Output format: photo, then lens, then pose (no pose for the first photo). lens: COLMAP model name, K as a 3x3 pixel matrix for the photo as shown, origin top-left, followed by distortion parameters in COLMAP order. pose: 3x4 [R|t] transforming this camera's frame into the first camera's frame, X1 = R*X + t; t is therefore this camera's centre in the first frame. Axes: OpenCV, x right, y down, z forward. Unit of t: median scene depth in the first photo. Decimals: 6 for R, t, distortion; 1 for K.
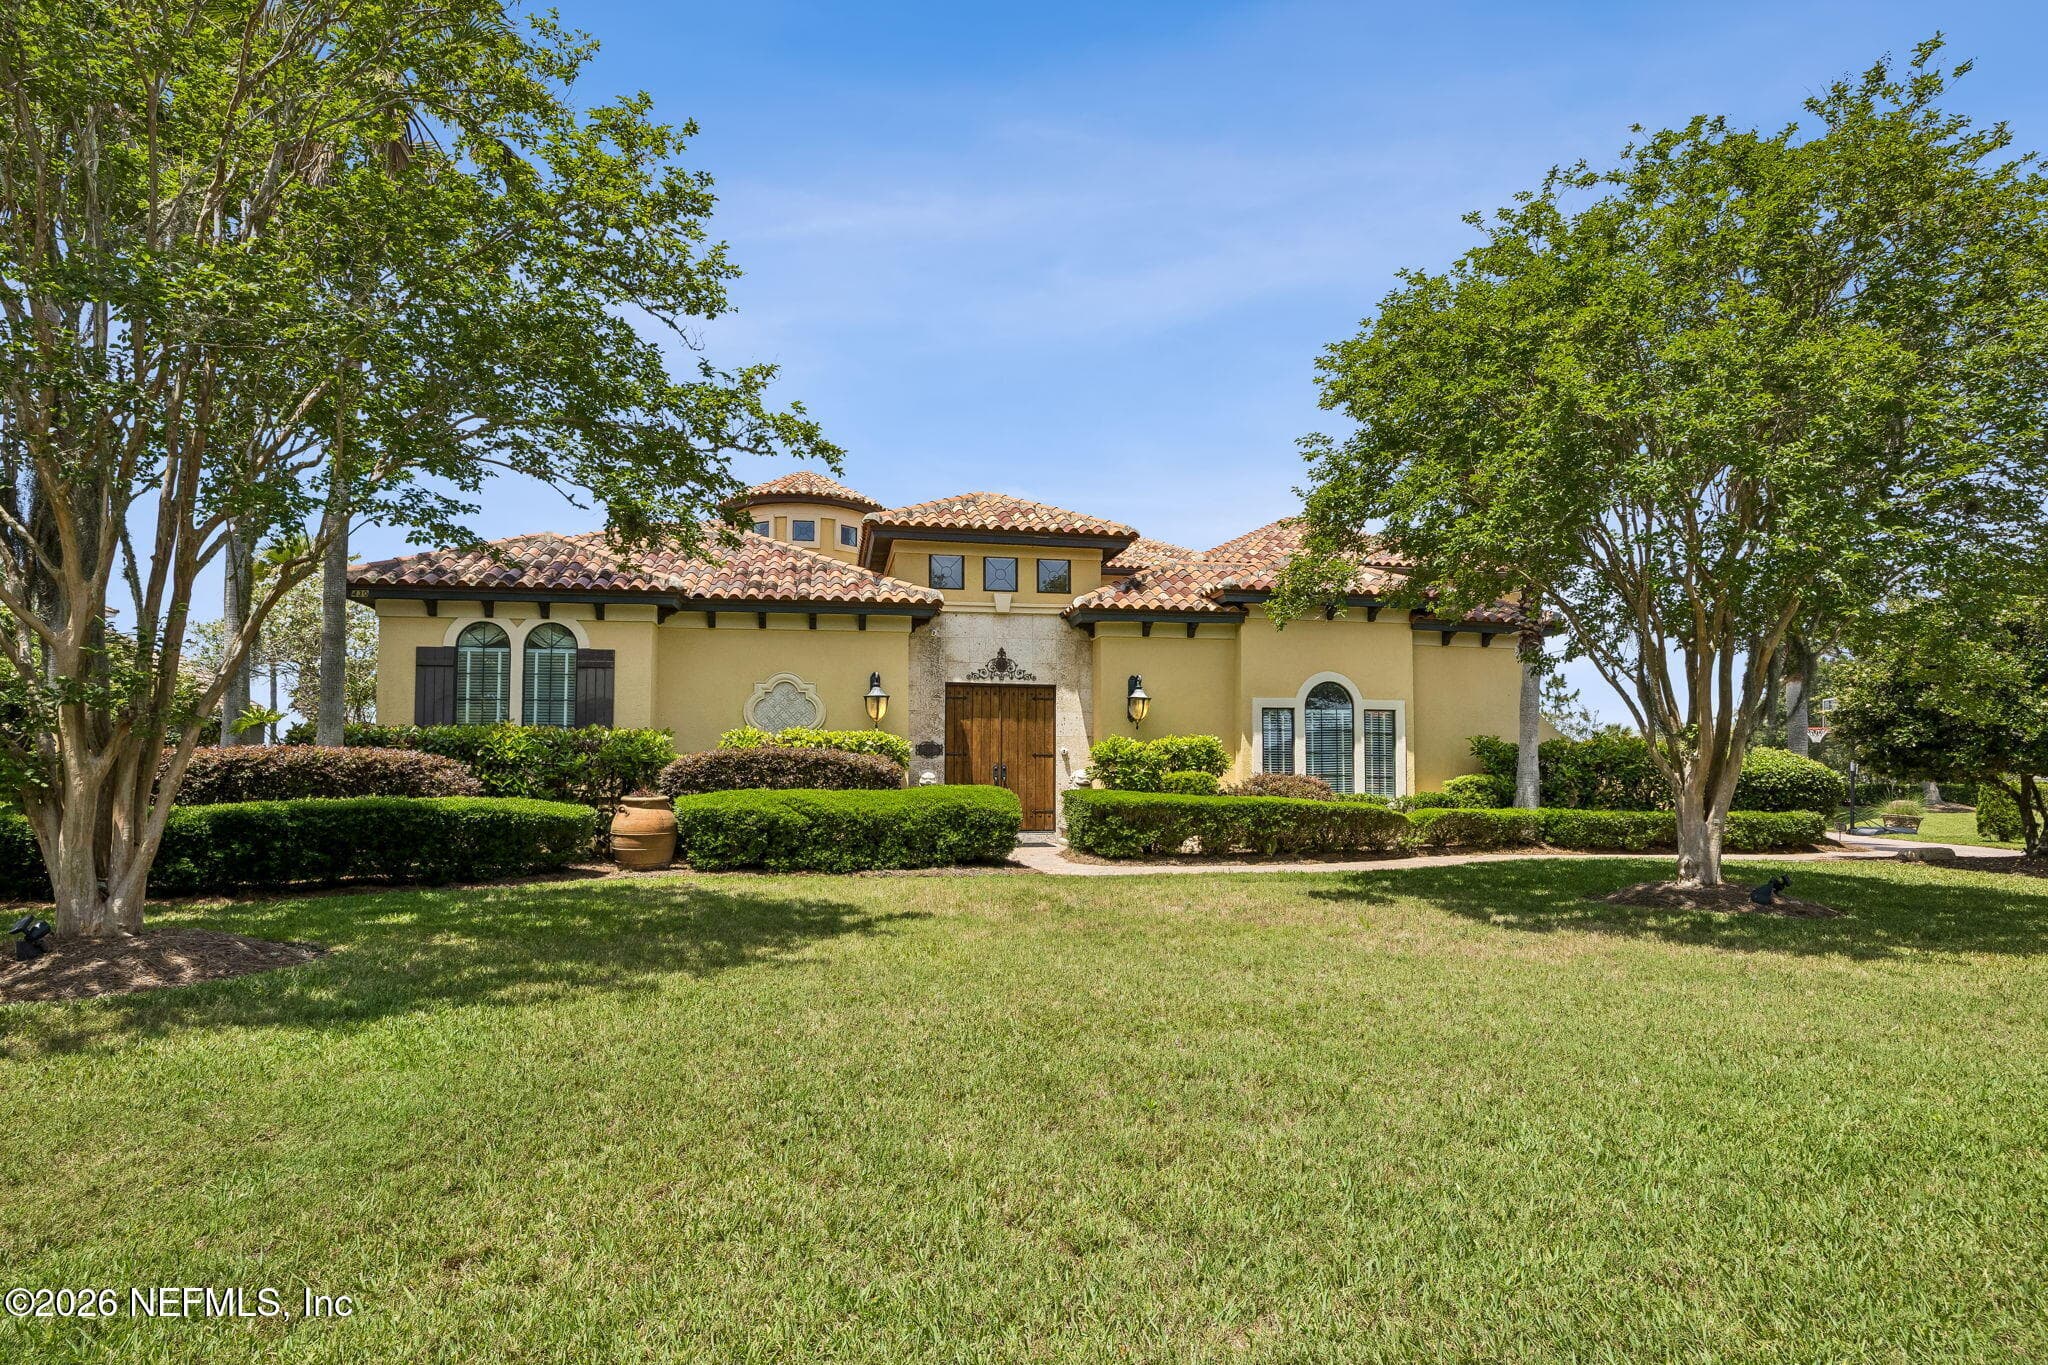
lens RADIAL K [[1058.1, 0, 1014.6], [0, 1058.1, 733.3], [0, 0, 1]] dist [-0.002450, 0.001016]
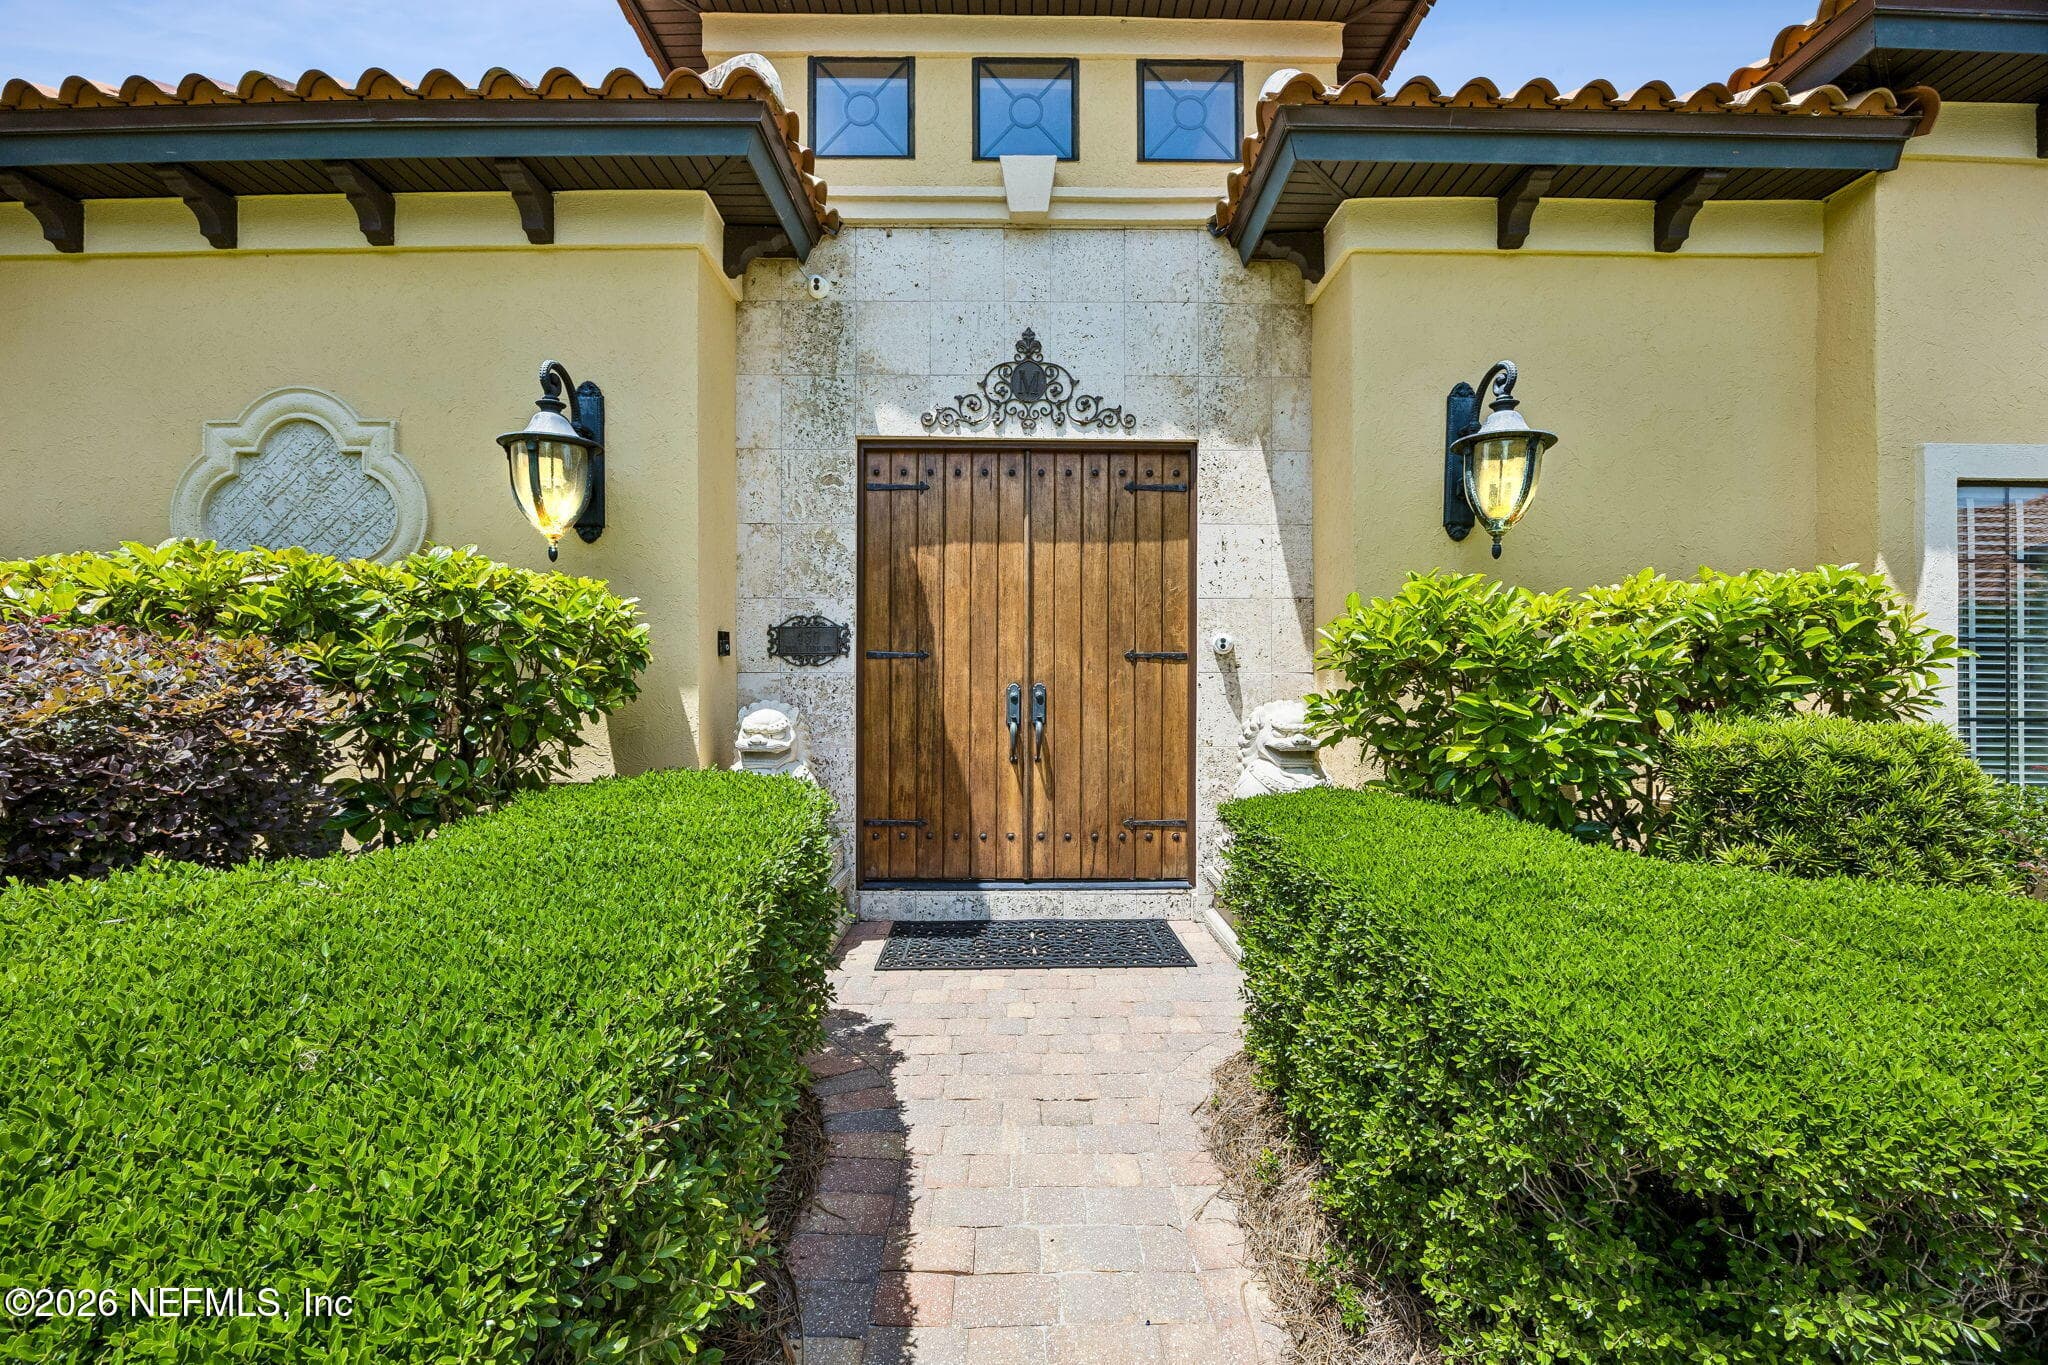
lens RADIAL K [[875.6, 0, 1012.1], [0, 875.6, 689.5], [0, 0, 1]] dist [-0.016290, 0.000157]
pose [[0.985456, 0.000308, -0.169933, 0.033225], [0.005696, 0.999377, 0.034843, 0.024651], [0.169837, -0.035305, 0.984840, 0.838285]]
